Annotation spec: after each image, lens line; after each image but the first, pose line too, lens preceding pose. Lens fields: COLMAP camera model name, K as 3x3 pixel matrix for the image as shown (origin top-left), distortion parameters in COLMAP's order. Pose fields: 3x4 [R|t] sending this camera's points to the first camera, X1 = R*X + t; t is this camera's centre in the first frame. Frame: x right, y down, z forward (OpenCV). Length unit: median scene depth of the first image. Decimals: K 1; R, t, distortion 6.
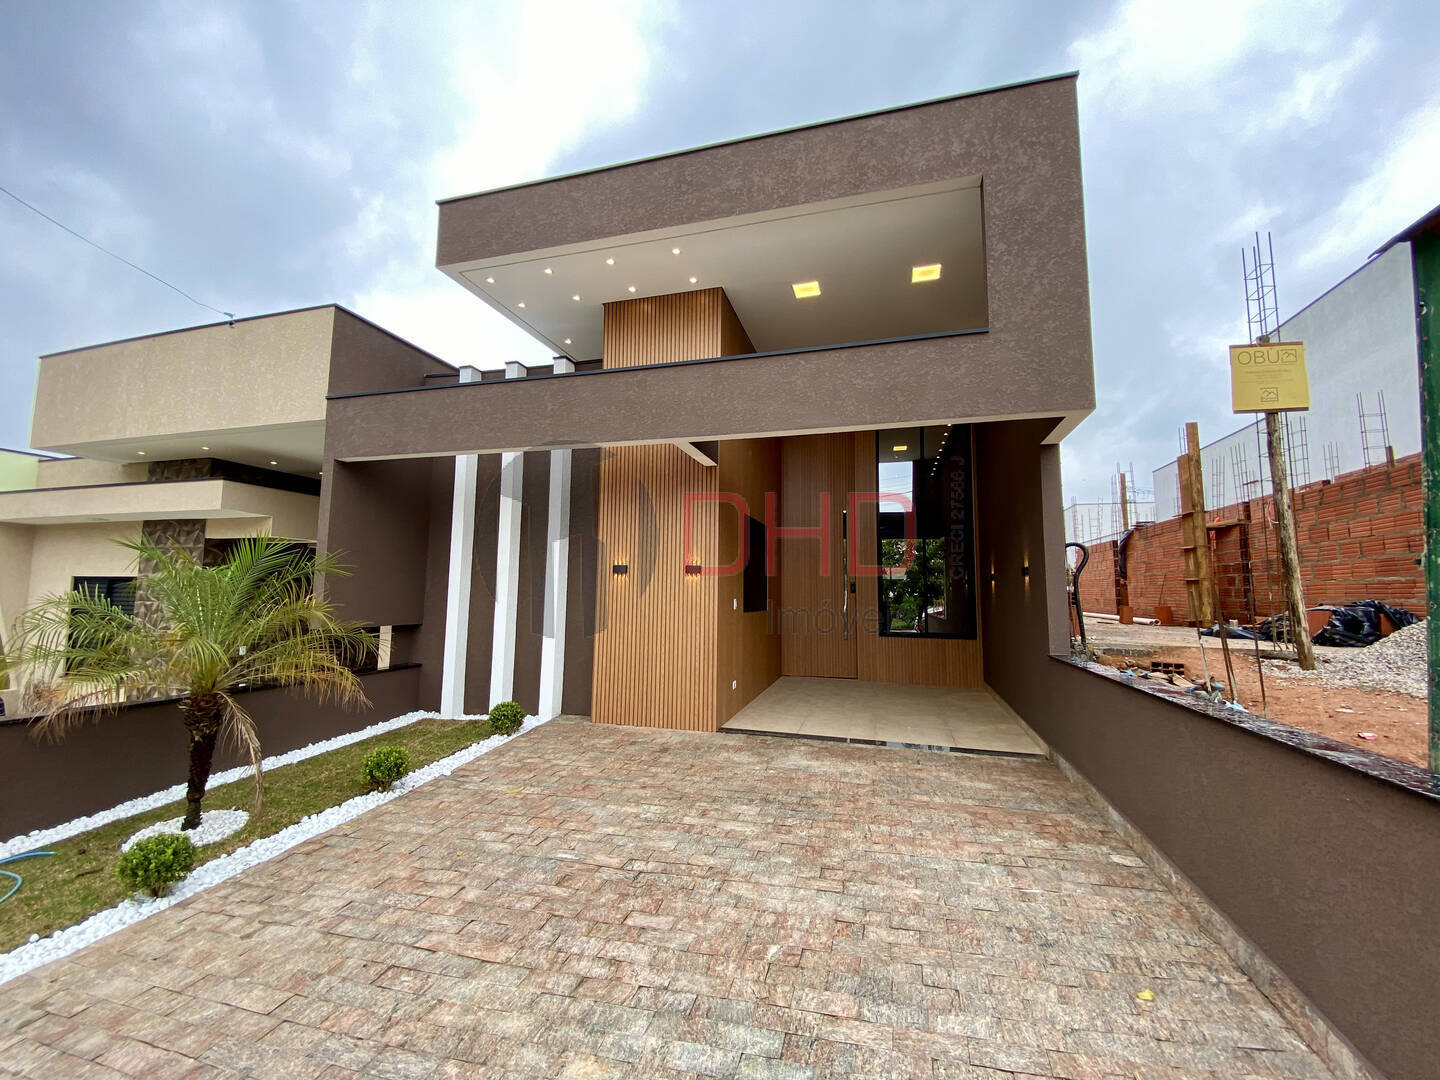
lens RADIAL K [[577.1, 0, 723.2], [0, 577.1, 537.5], [0, 0, 1]] dist [0.018773, -0.020069]
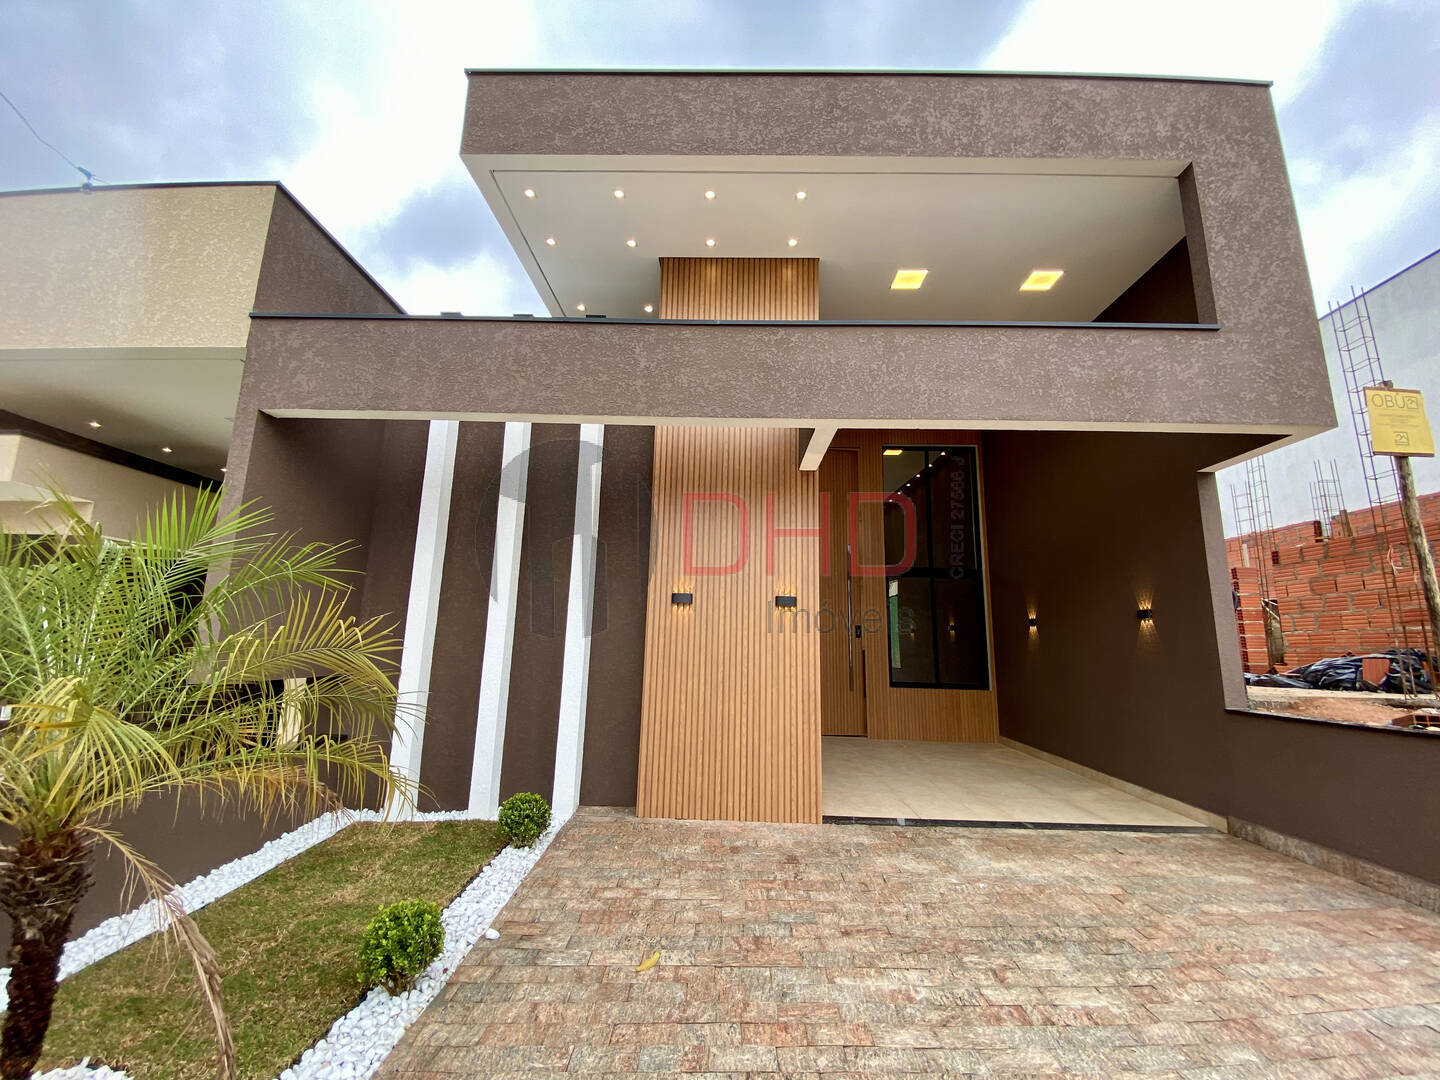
lens RADIAL K [[582.5, 0, 719.3], [0, 582.5, 537.0], [0, 0, 1]] dist [0.007684, -0.013814]
pose [[0.967713, 0.056288, 0.245690, -0.445011], [-0.036603, 0.995796, -0.083965, 0.050298], [-0.249383, 0.072261, 0.965705, 0.365729]]
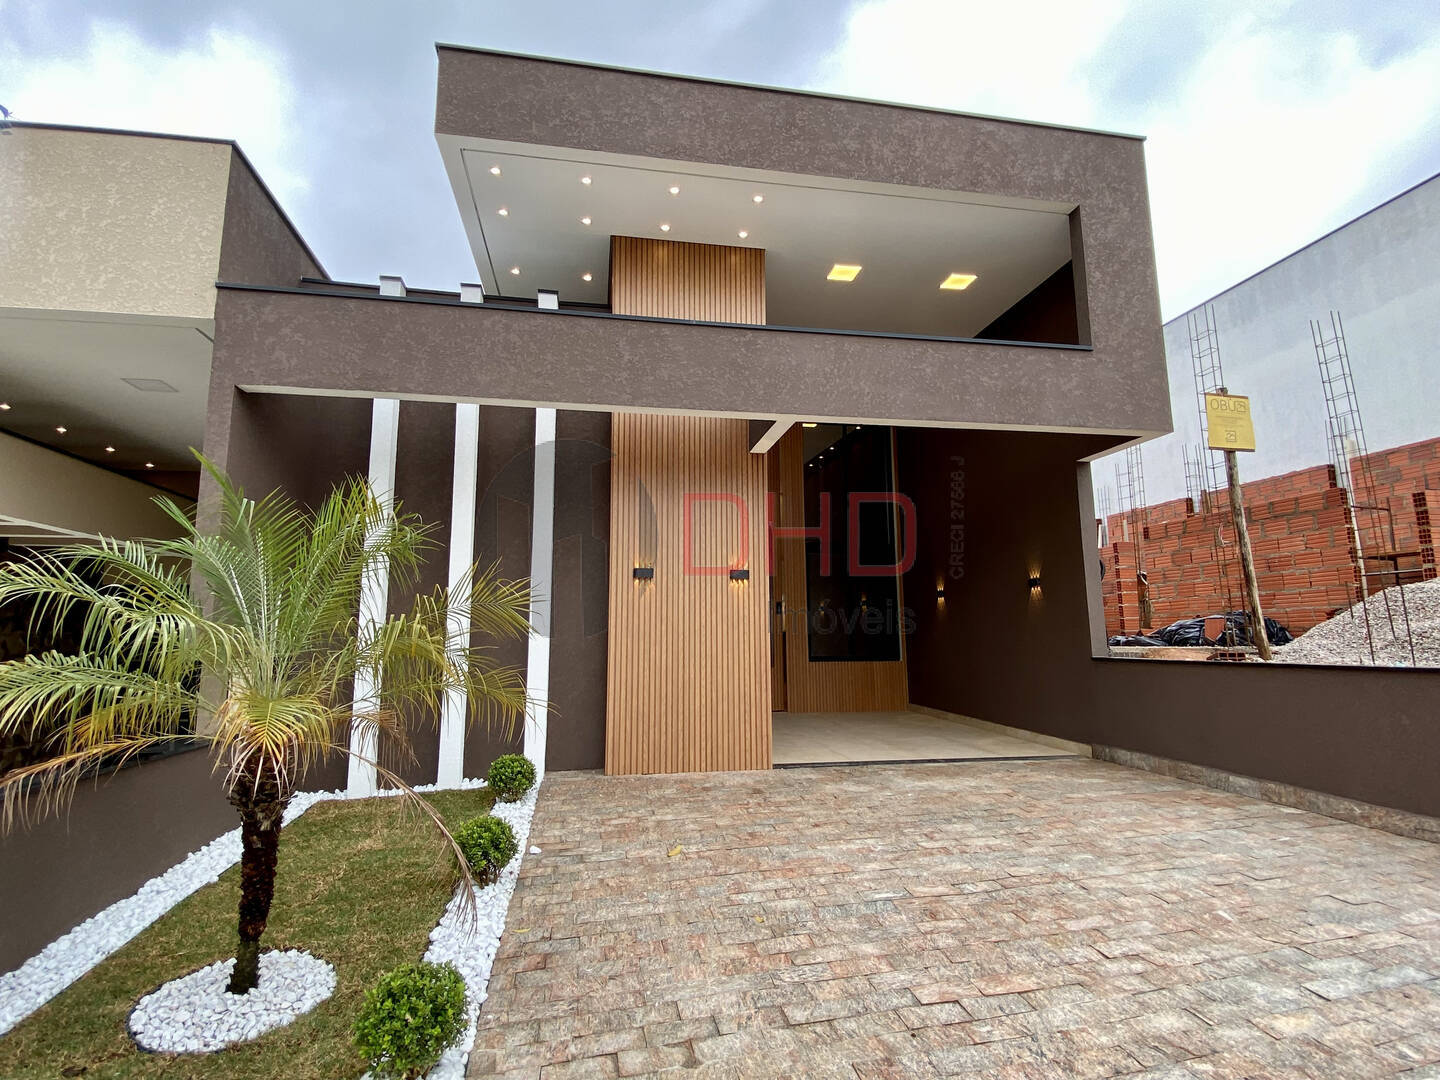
lens RADIAL K [[710.0, 0, 715.4], [0, 710.0, 534.8], [0, 0, 1]] dist [0.022787, -0.022256]
pose [[0.900551, 0.045222, 0.432391, -0.707602], [-0.025473, 0.998355, -0.051362, 0.068790], [-0.434003, 0.035240, 0.900222, 0.123980]]
